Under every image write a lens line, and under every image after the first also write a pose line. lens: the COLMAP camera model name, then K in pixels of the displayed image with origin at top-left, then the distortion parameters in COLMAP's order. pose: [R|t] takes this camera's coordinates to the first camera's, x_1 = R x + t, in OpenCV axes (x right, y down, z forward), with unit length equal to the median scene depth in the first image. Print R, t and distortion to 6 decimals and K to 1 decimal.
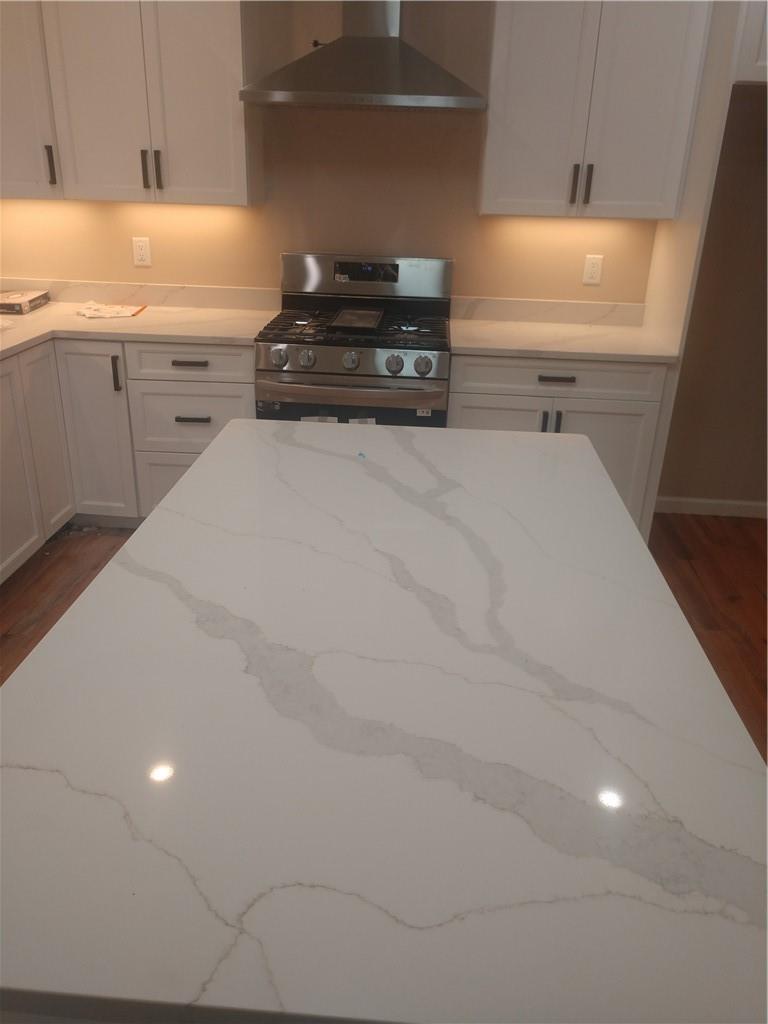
lens RADIAL K [[800.3, 0, 384.0], [0, 800.3, 512.0], [0, 0, 1]] dist [0.012813, 0.010242]
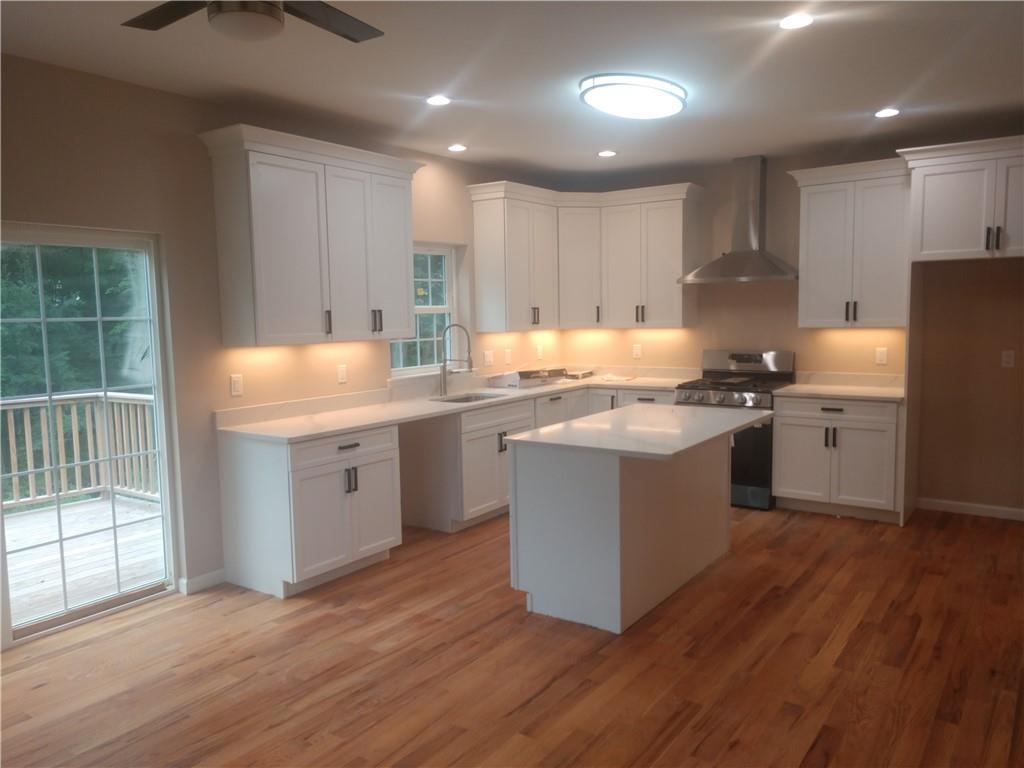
lens RADIAL K [[800.3, 0, 506.1], [0, 800.3, 385.3], [0, 0, 1]] dist [0.012813, 0.010242]
pose [[0.852203, 0.004891, -0.523189, 0.529558], [-0.165325, 0.951241, -0.260399, 0.376150], [0.496405, 0.308409, 0.811459, -0.865070]]
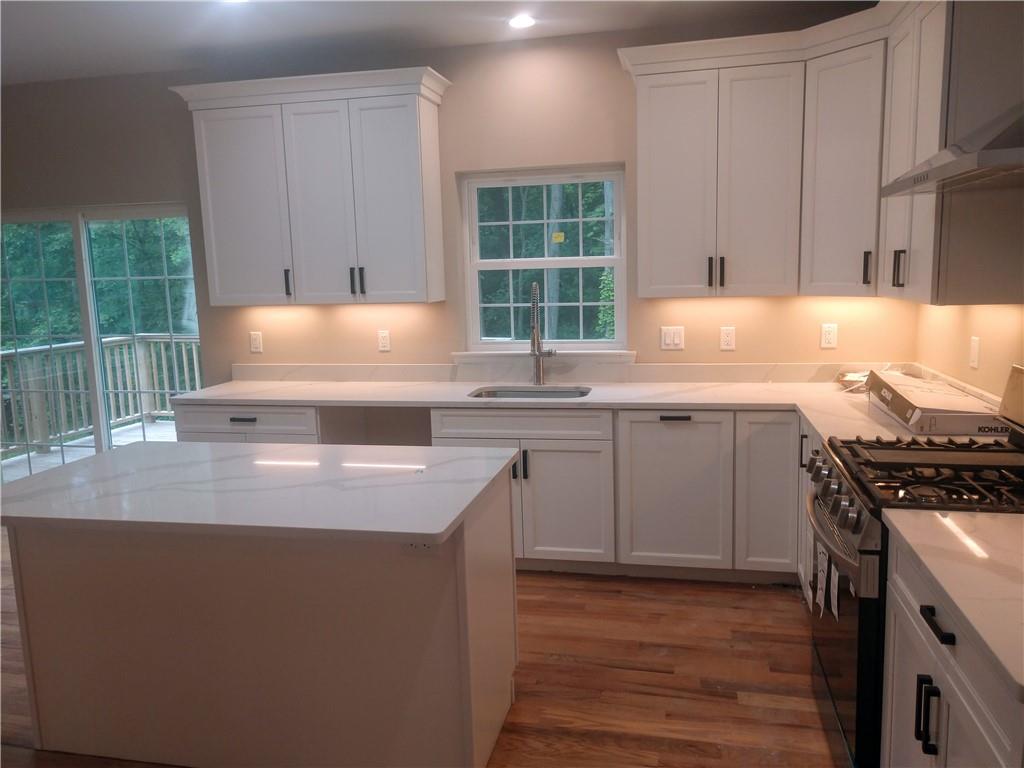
lens RADIAL K [[800.3, 0, 506.1], [0, 800.3, 385.3], [0, 0, 1]] dist [0.012813, 0.010242]
pose [[-0.165147, 0.120601, -0.978868, 0.844032], [-0.365903, 0.914173, 0.174363, -0.571102], [0.915883, 0.386966, -0.106845, 1.380845]]
